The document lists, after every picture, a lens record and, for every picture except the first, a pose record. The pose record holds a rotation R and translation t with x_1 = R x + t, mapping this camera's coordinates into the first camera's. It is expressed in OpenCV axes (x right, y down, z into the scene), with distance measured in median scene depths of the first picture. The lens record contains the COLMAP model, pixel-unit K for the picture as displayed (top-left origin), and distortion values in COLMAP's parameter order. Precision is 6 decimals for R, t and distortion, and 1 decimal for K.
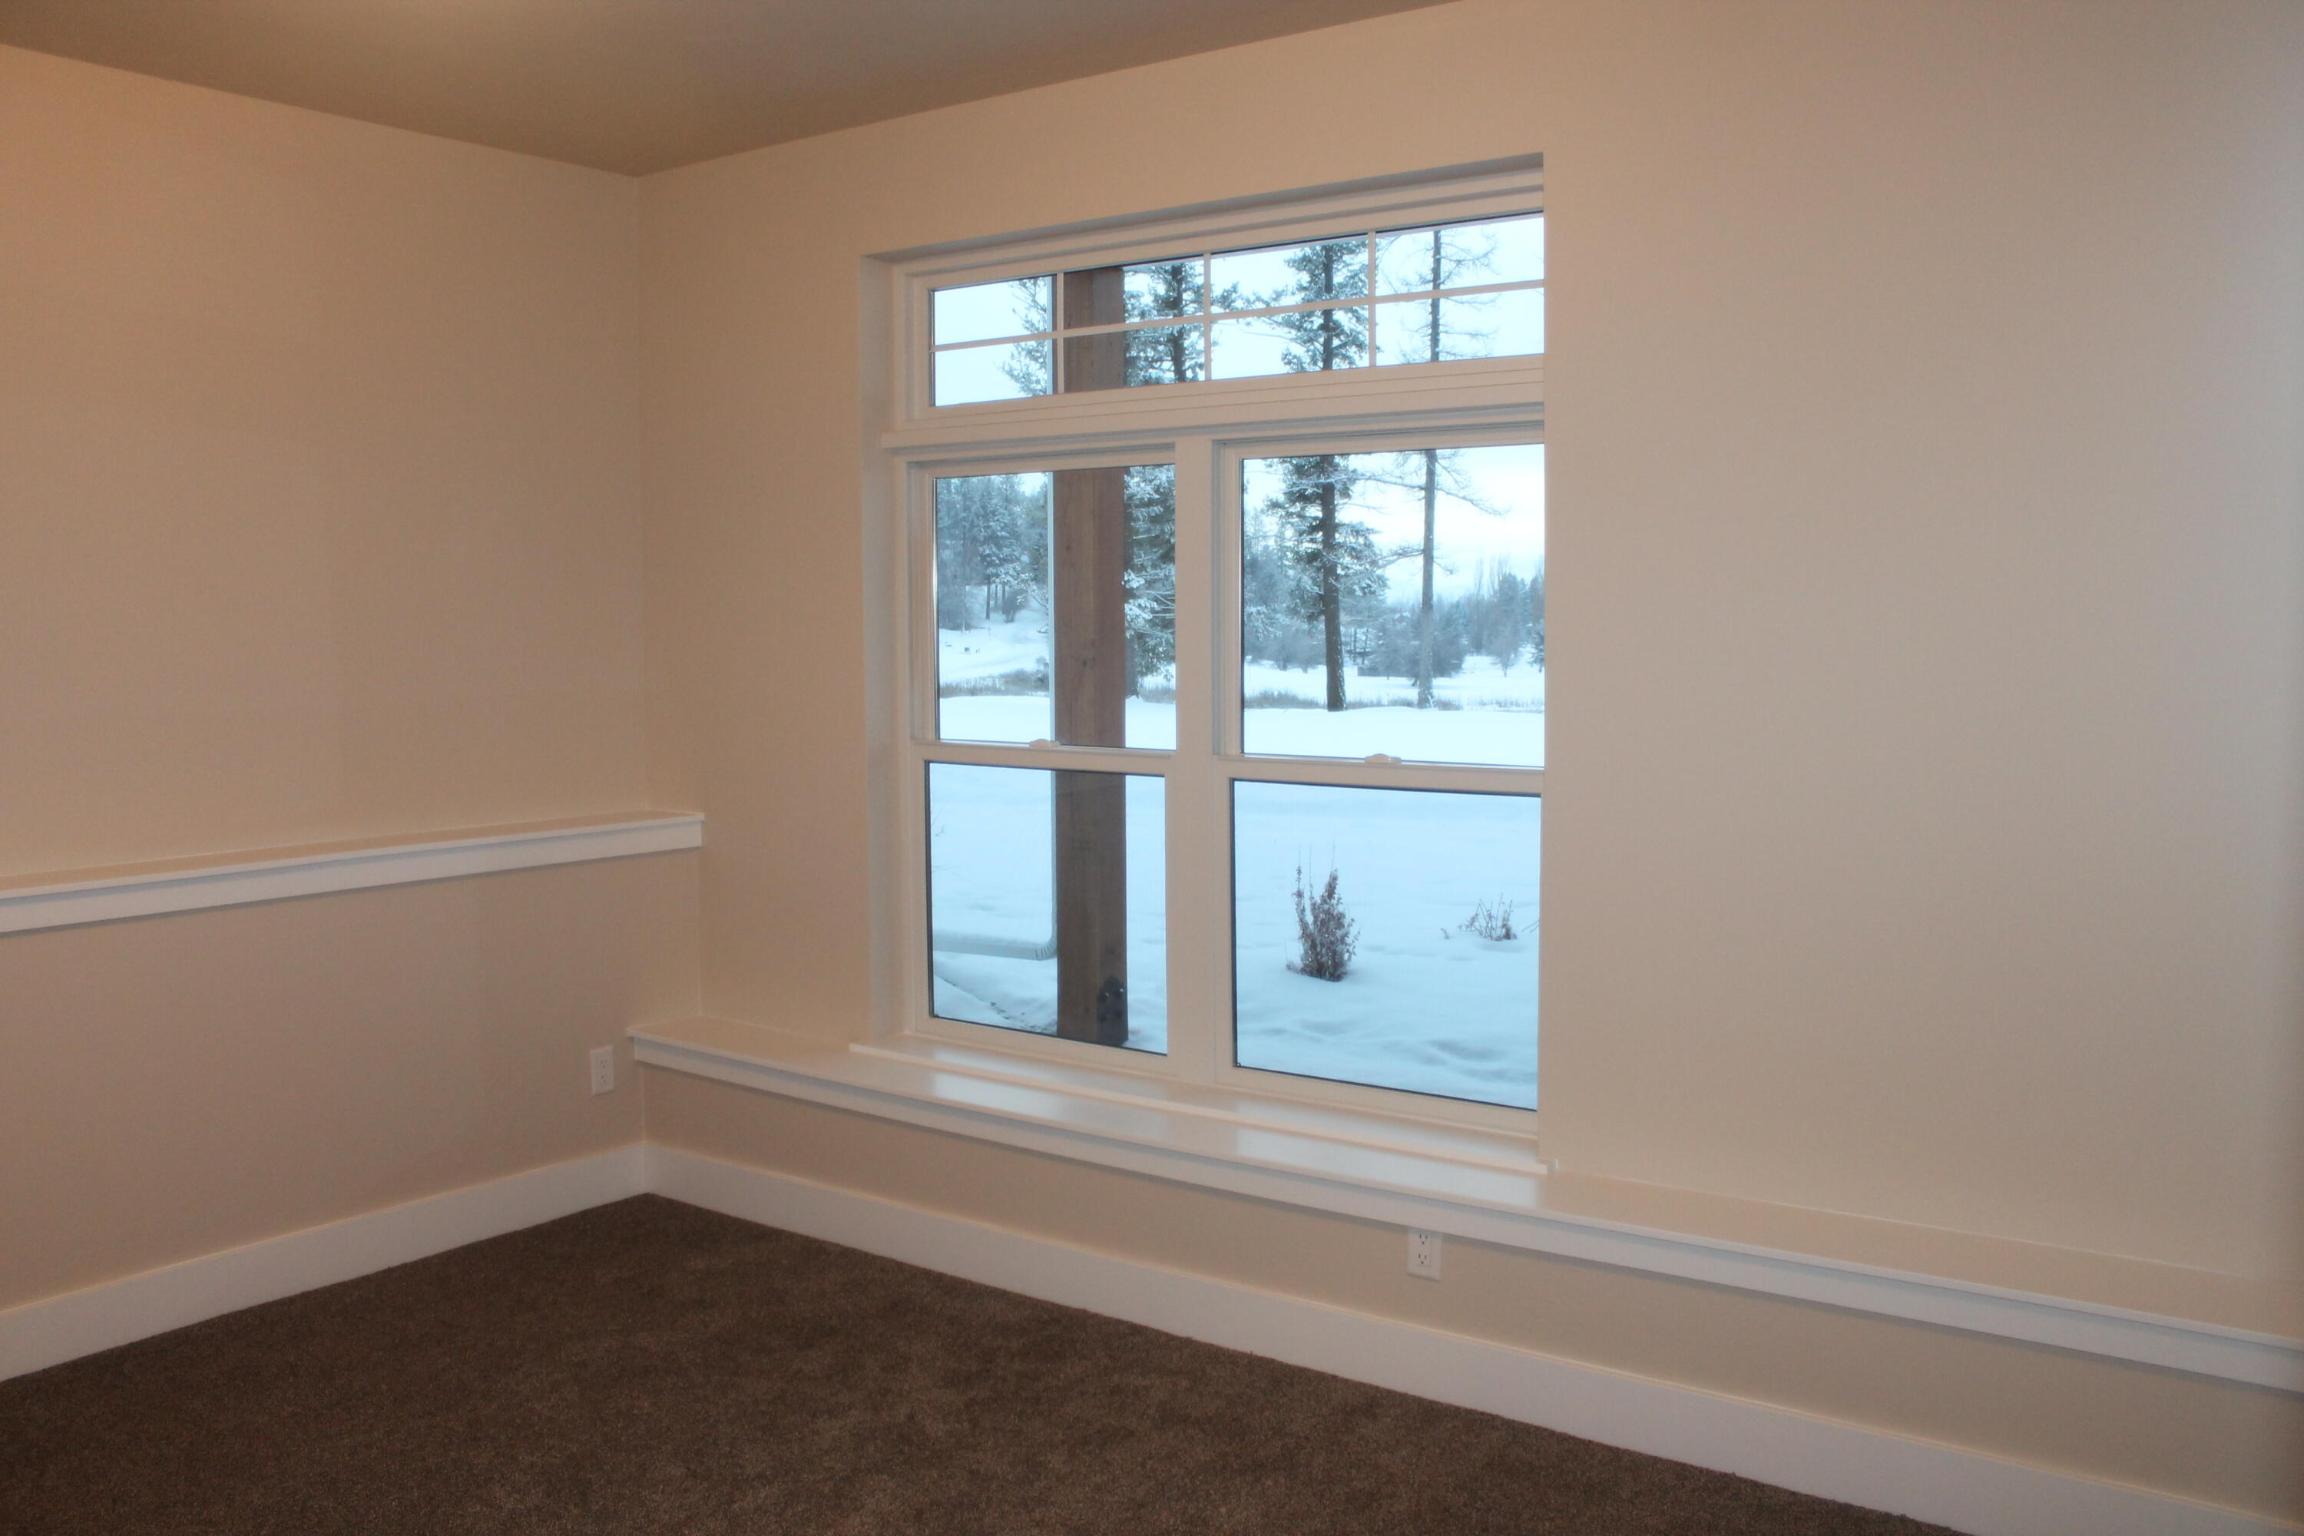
lens RADIAL K [[1938.3, 0, 1168.8], [0, 1938.3, 783.1], [0, 0, 1]] dist [-0.155424, 0.122804]
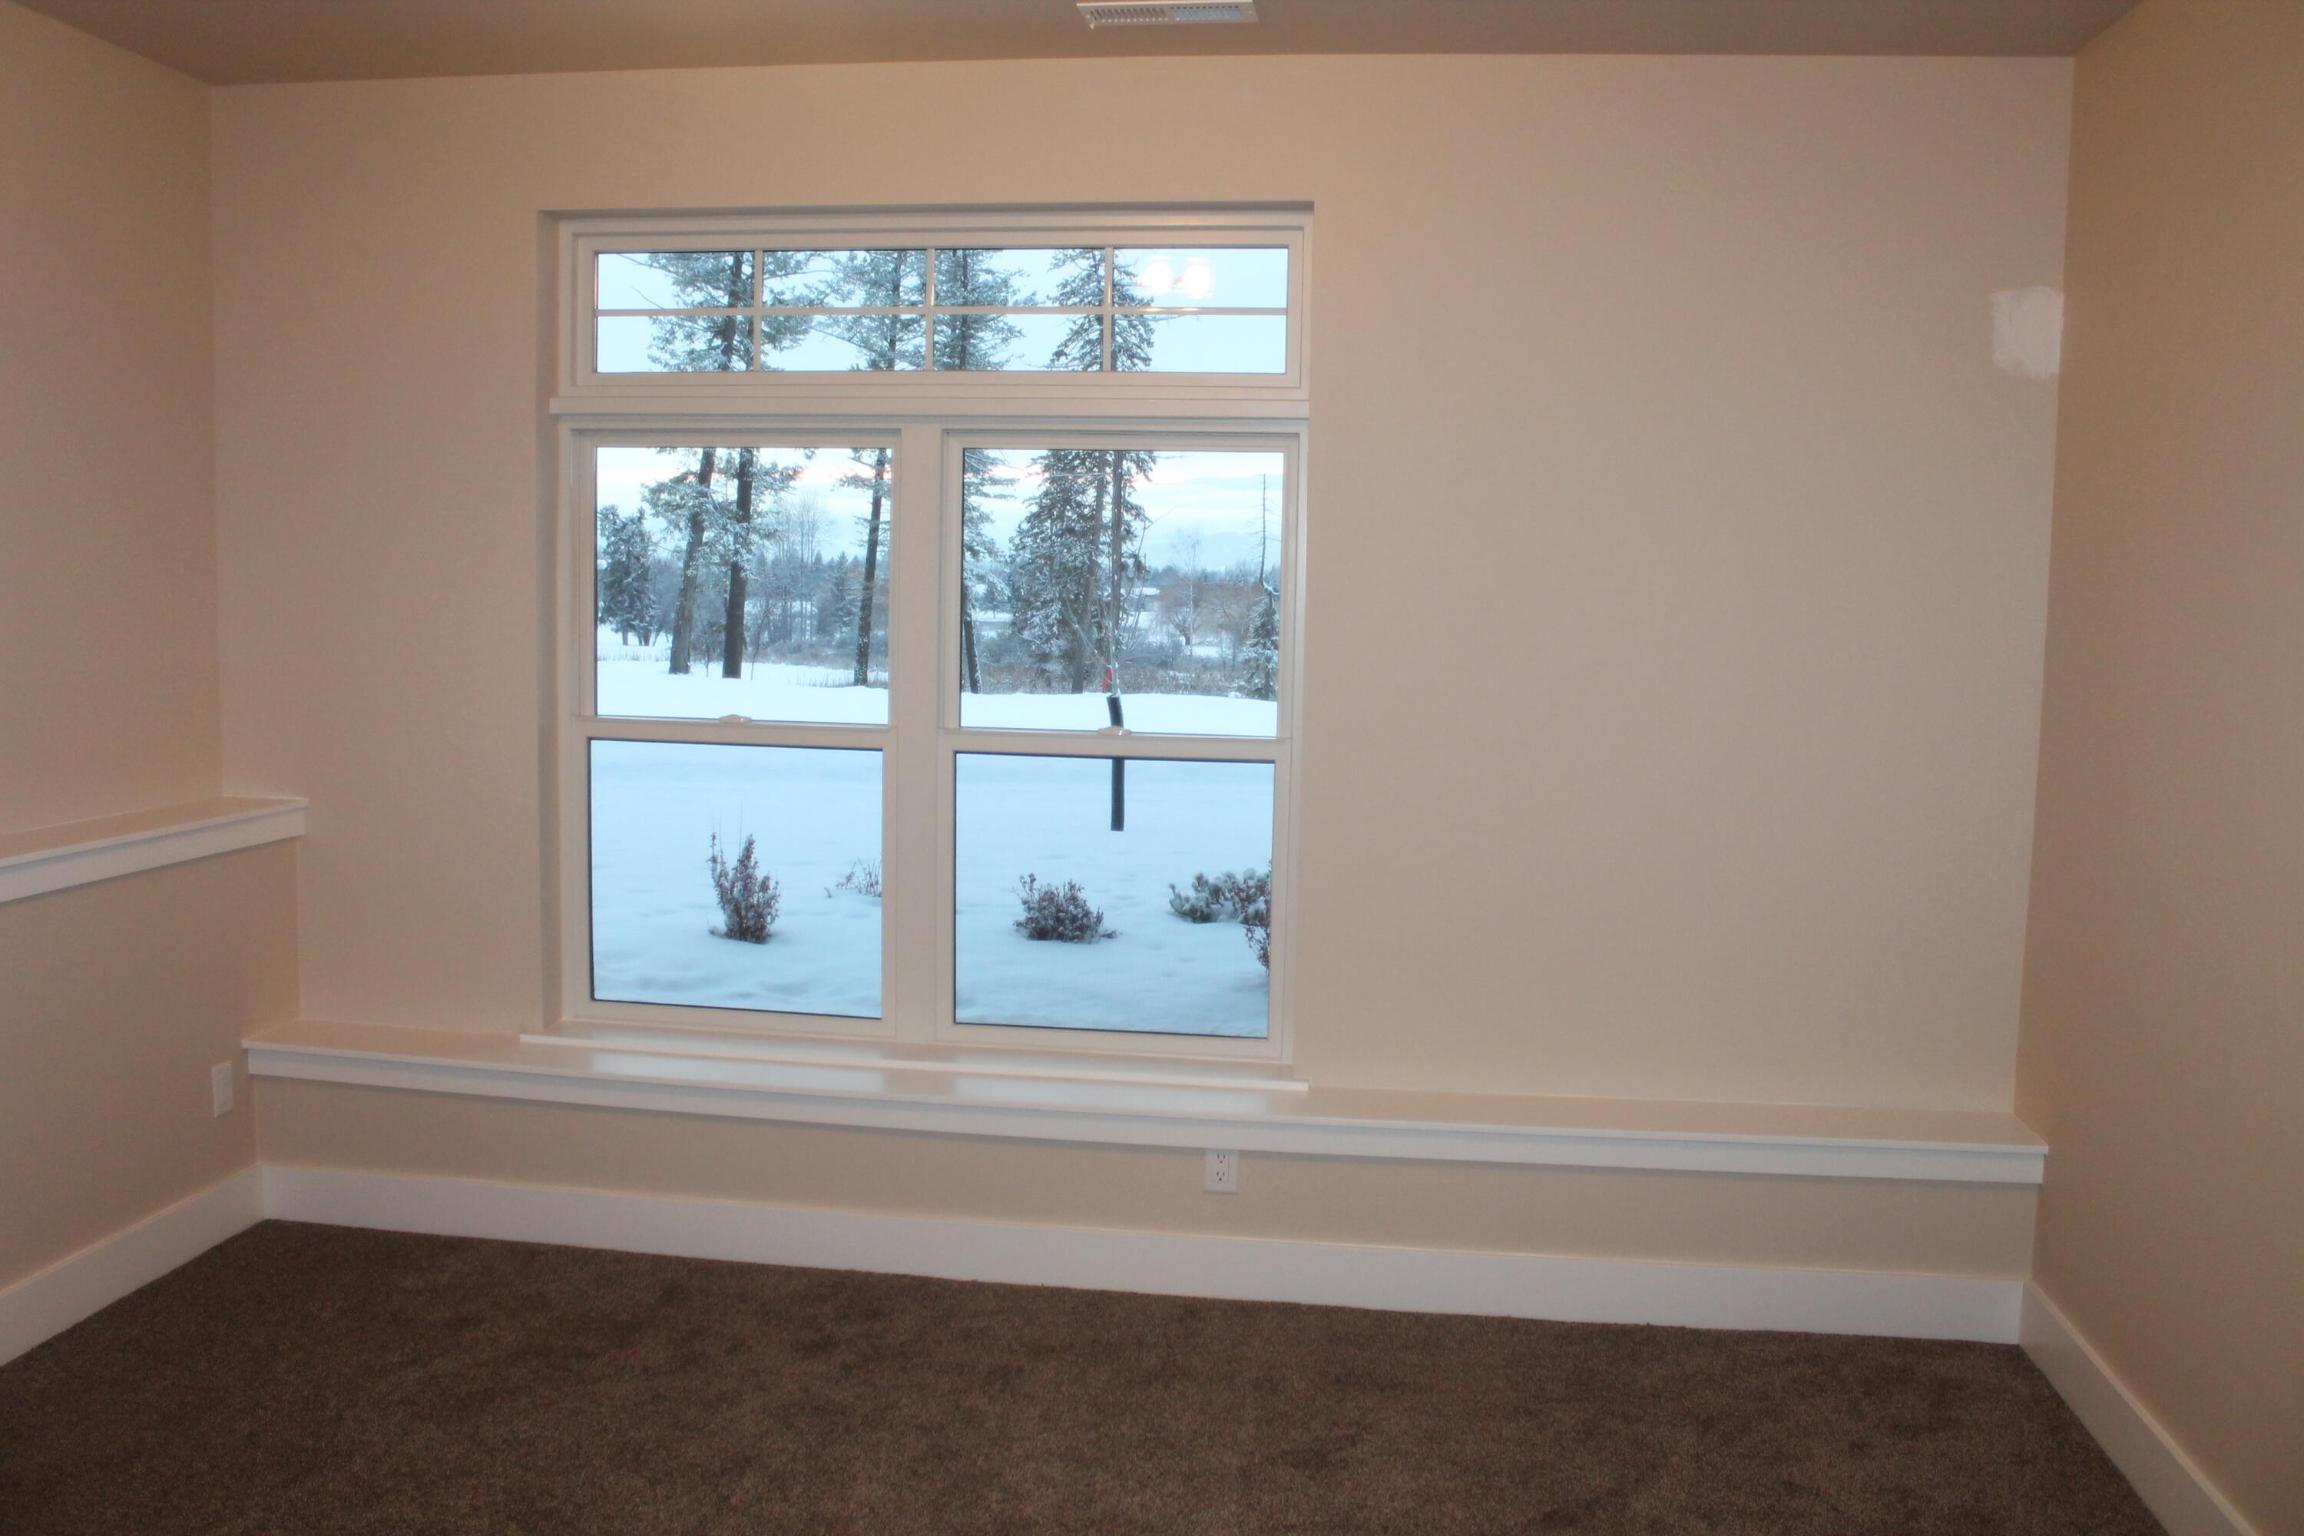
lens RADIAL K [[1938.3, 0, 1162.5], [0, 1938.3, 771.4], [0, 0, 1]] dist [-0.155424, 0.122804]
pose [[0.881021, -0.025535, 0.472388, -0.369128], [0.016929, 0.999604, 0.022460, -0.013088], [-0.472775, -0.011790, 0.881104, 0.019619]]
